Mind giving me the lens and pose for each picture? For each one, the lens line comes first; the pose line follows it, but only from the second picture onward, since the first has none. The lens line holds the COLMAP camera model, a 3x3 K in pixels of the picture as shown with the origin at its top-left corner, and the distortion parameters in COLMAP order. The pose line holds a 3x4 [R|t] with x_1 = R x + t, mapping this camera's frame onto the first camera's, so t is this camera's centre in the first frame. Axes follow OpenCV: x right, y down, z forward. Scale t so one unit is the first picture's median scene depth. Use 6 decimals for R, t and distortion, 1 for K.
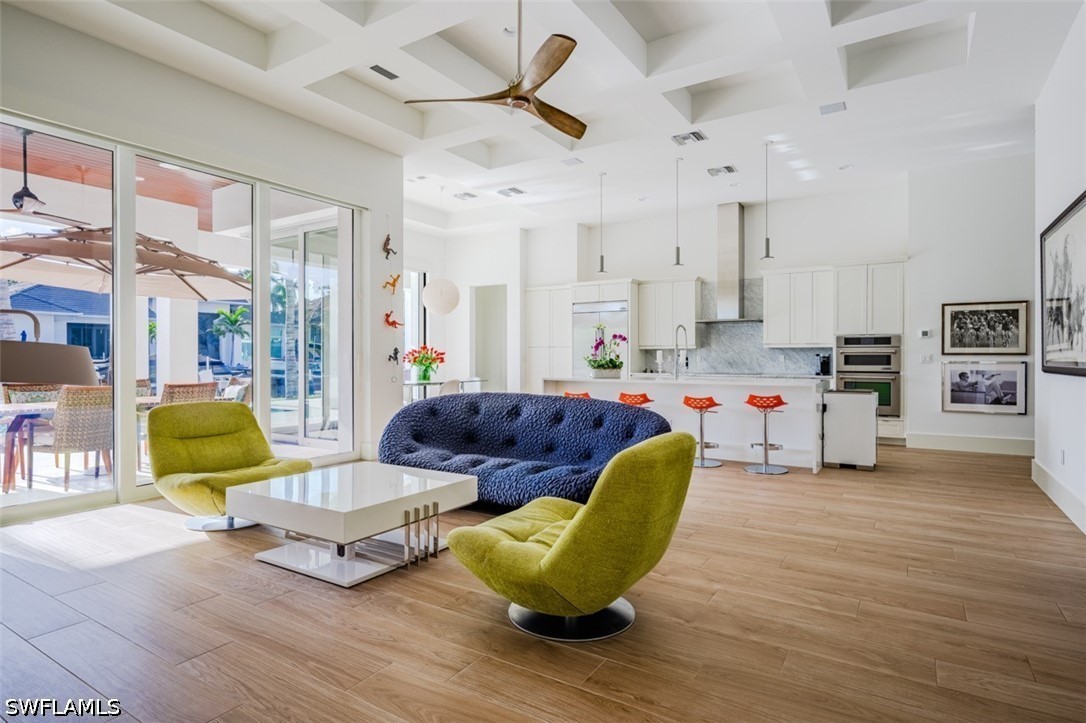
lens RADIAL K [[582.8, 0, 543.0], [0, 582.8, 361.5], [0, 0, 1]] dist [-0.003106, 0.000597]
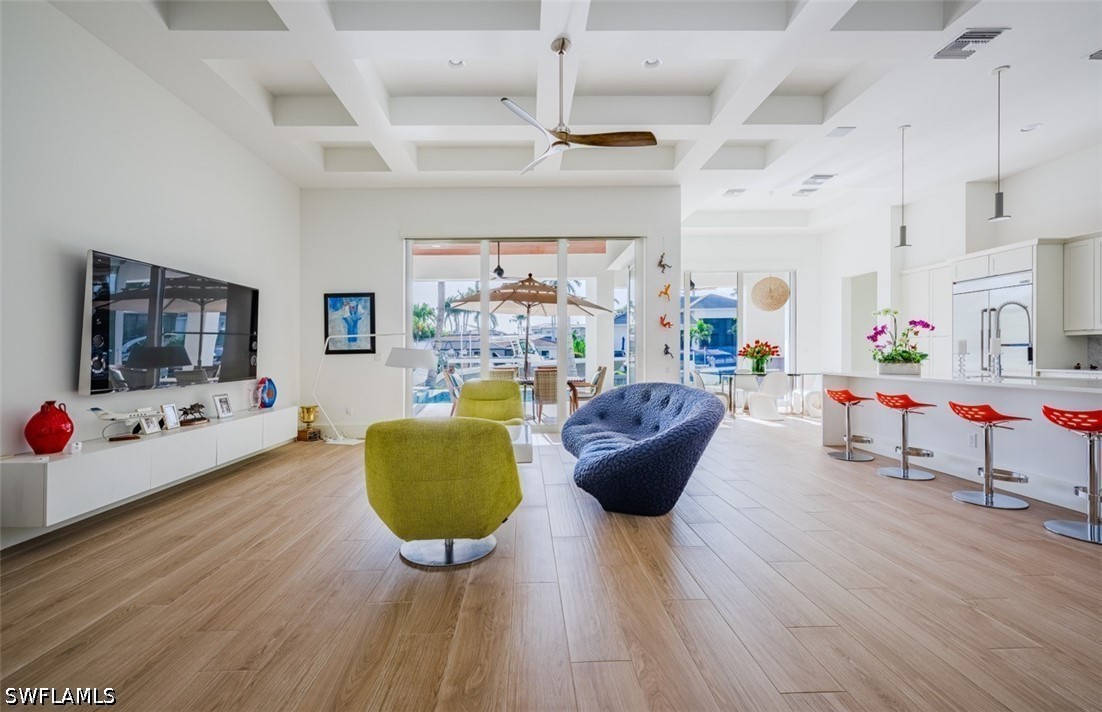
lens RADIAL K [[465.0, 0, 539.0], [0, 465.0, 358.3], [0, 0, 1]] dist [-0.004777, -0.000287]
pose [[0.558125, 0.001485, -0.829756, 0.376076], [0.006379, 0.999961, 0.006080, -0.001219], [0.829732, -0.008686, 0.558094, 0.208511]]
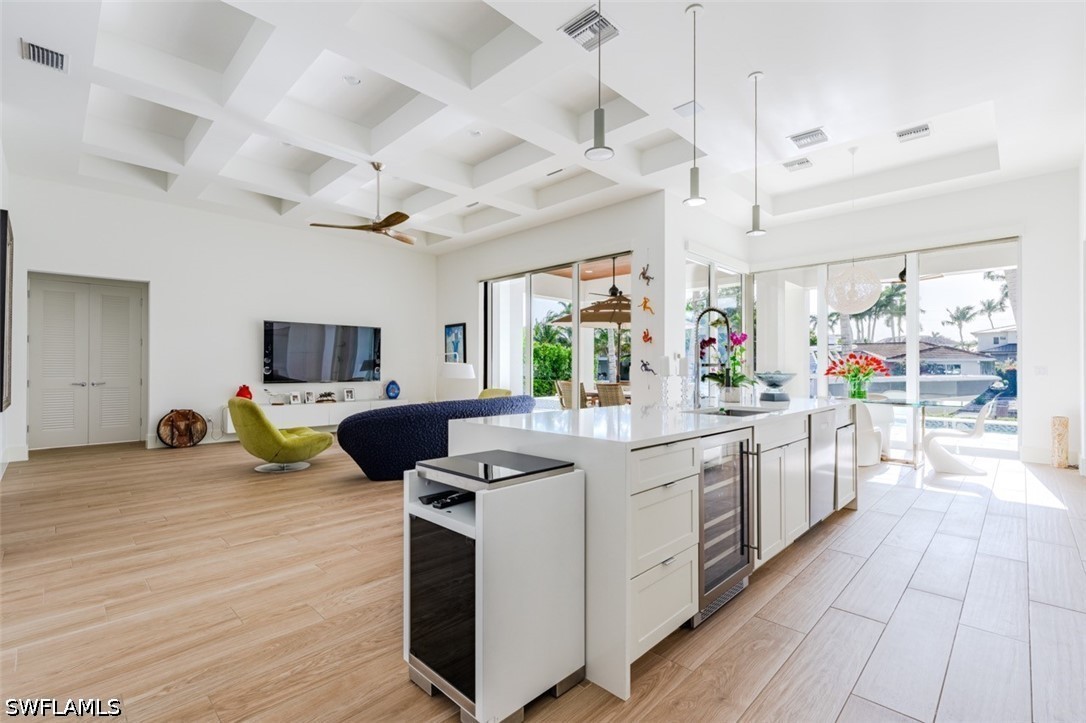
lens RADIAL K [[491.8, 0, 543.0], [0, 491.8, 361.5], [0, 0, 1]] dist [-0.000633, -0.000364]
pose [[-0.214230, -0.013302, -0.976693, 0.691162], [-0.008484, 0.999895, -0.011757, -0.006973], [0.976747, 0.005767, -0.214320, 0.928414]]
